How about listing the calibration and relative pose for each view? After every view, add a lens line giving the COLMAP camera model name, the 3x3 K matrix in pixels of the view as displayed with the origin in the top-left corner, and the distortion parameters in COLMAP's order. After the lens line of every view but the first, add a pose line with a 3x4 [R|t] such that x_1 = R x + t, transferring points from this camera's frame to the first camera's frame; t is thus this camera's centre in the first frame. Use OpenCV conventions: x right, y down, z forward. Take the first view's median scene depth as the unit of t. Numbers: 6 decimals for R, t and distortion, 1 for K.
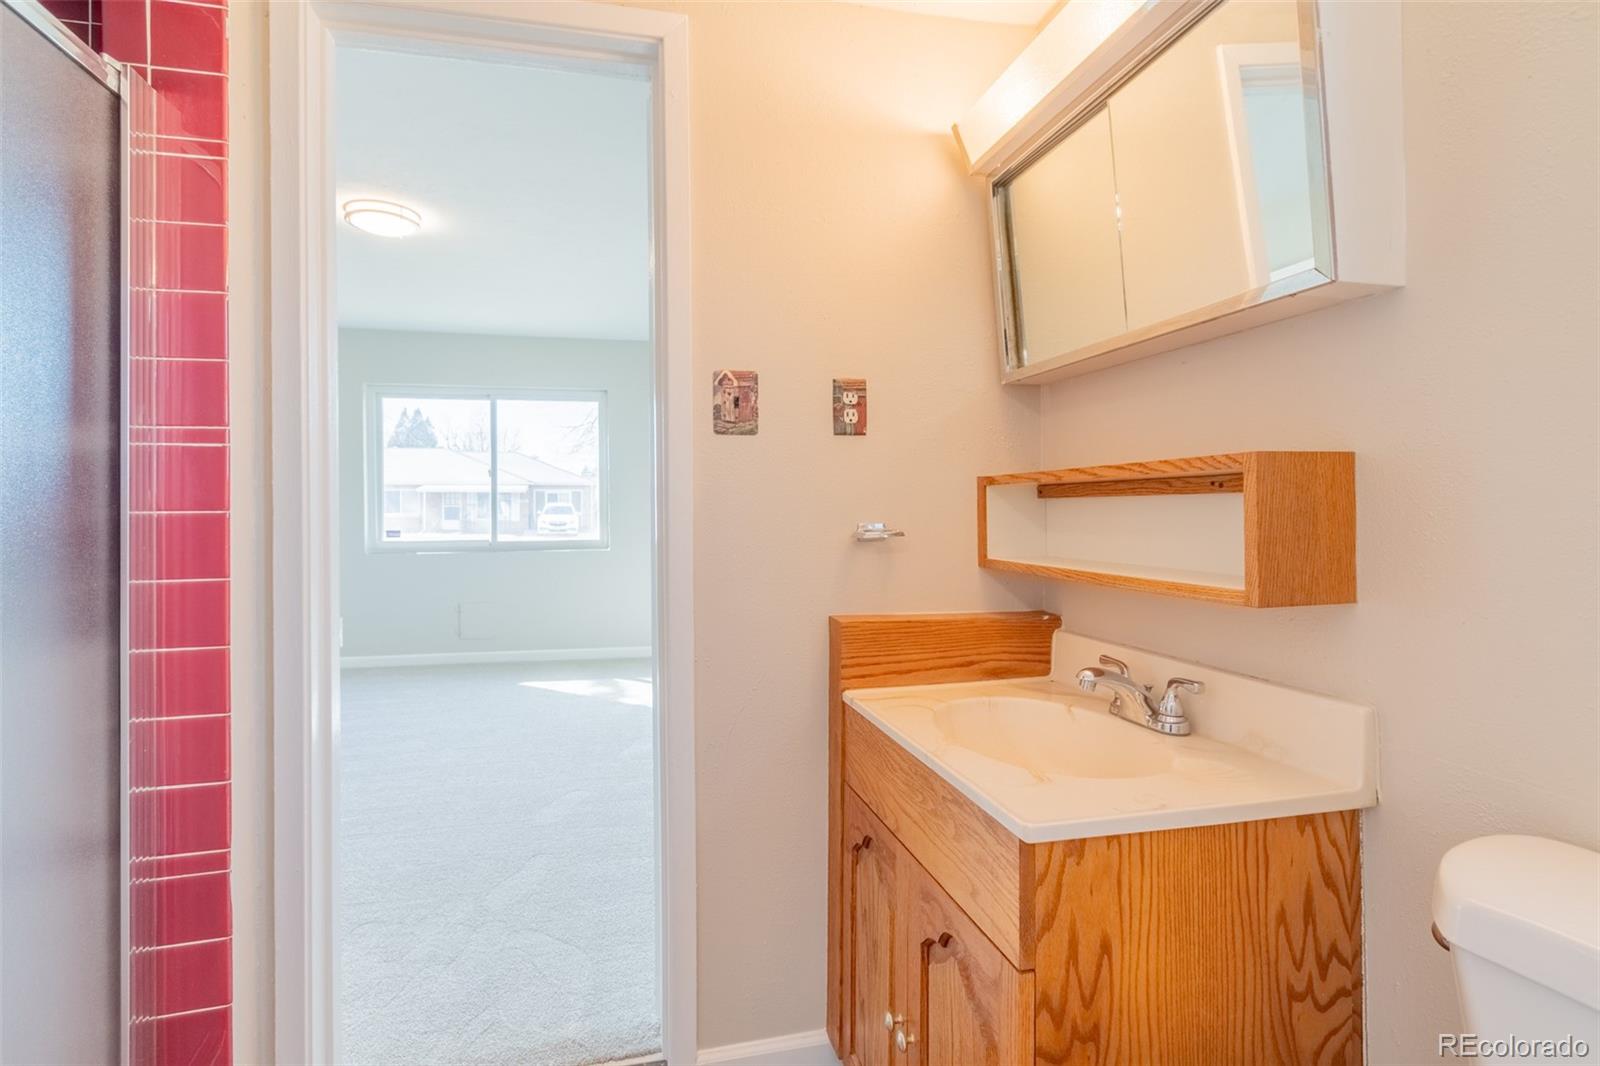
lens RADIAL K [[700.4, 0, 797.7], [0, 700.4, 538.3], [0, 0, 1]] dist [0.020185, 0.000076]
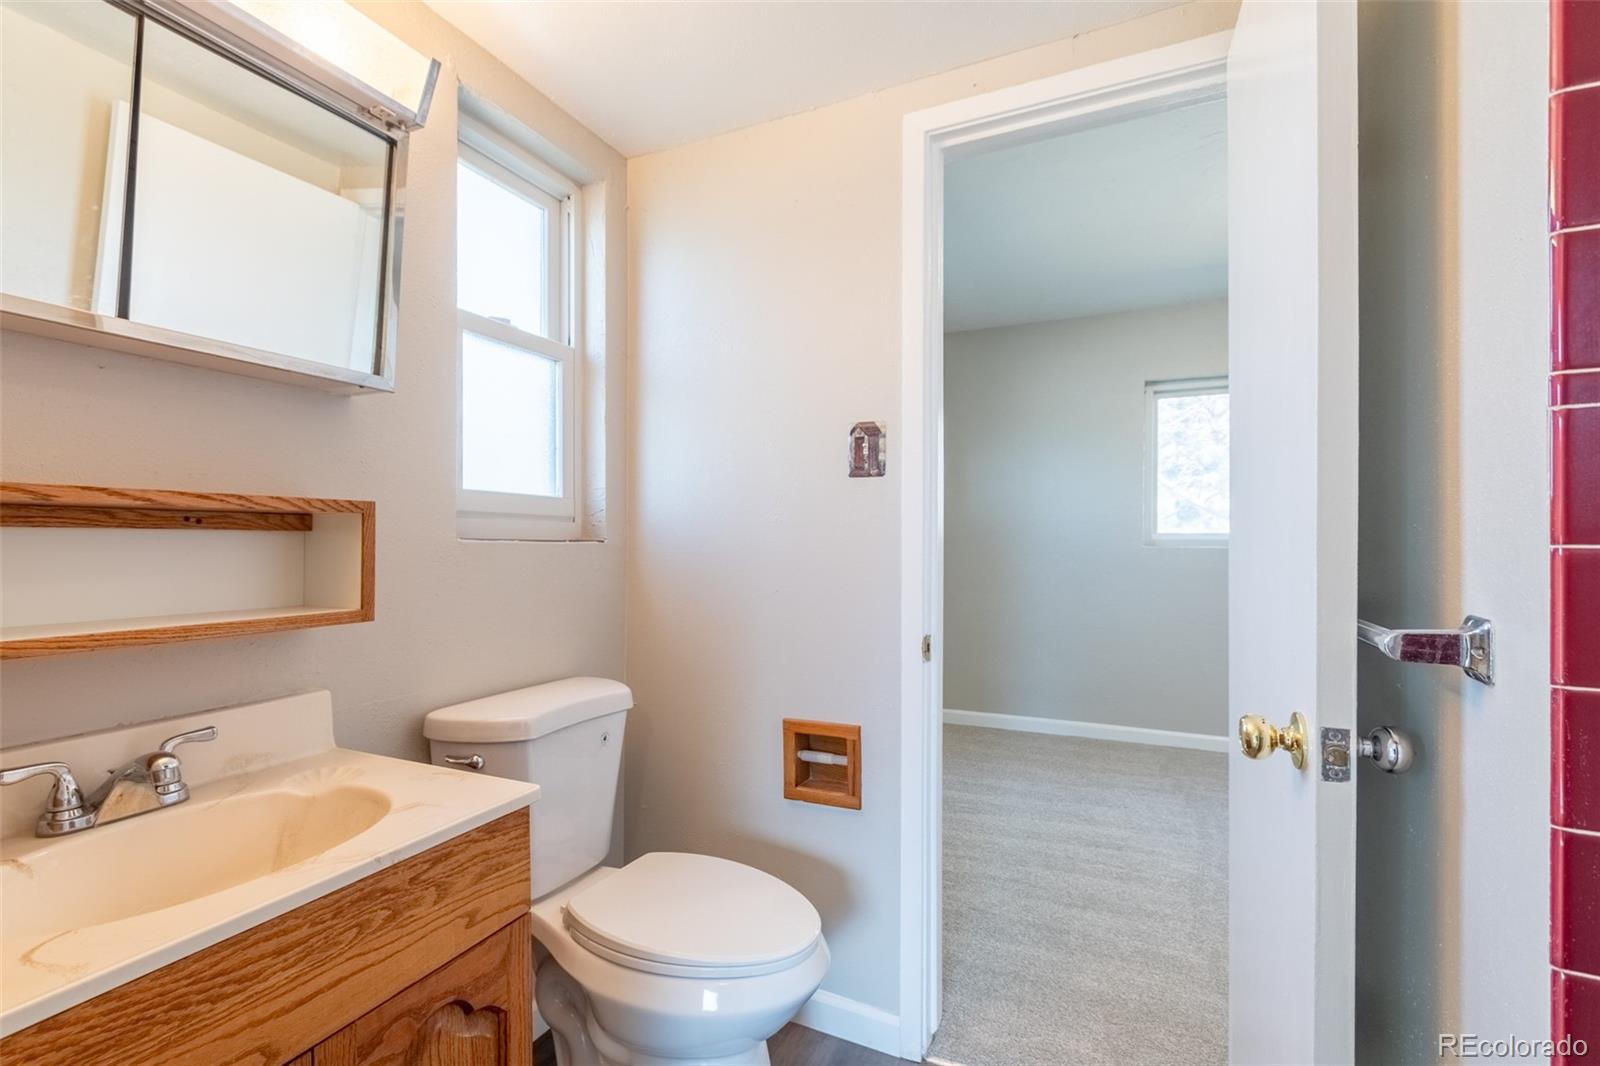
lens RADIAL K [[700.4, 0, 797.7], [0, 700.4, 538.3], [0, 0, 1]] dist [0.020185, 0.000076]
pose [[-0.803767, 0.010101, 0.594858, -0.658134], [0.030716, 0.999227, 0.024537, -0.051475], [-0.594150, 0.037993, -0.803456, 1.326170]]
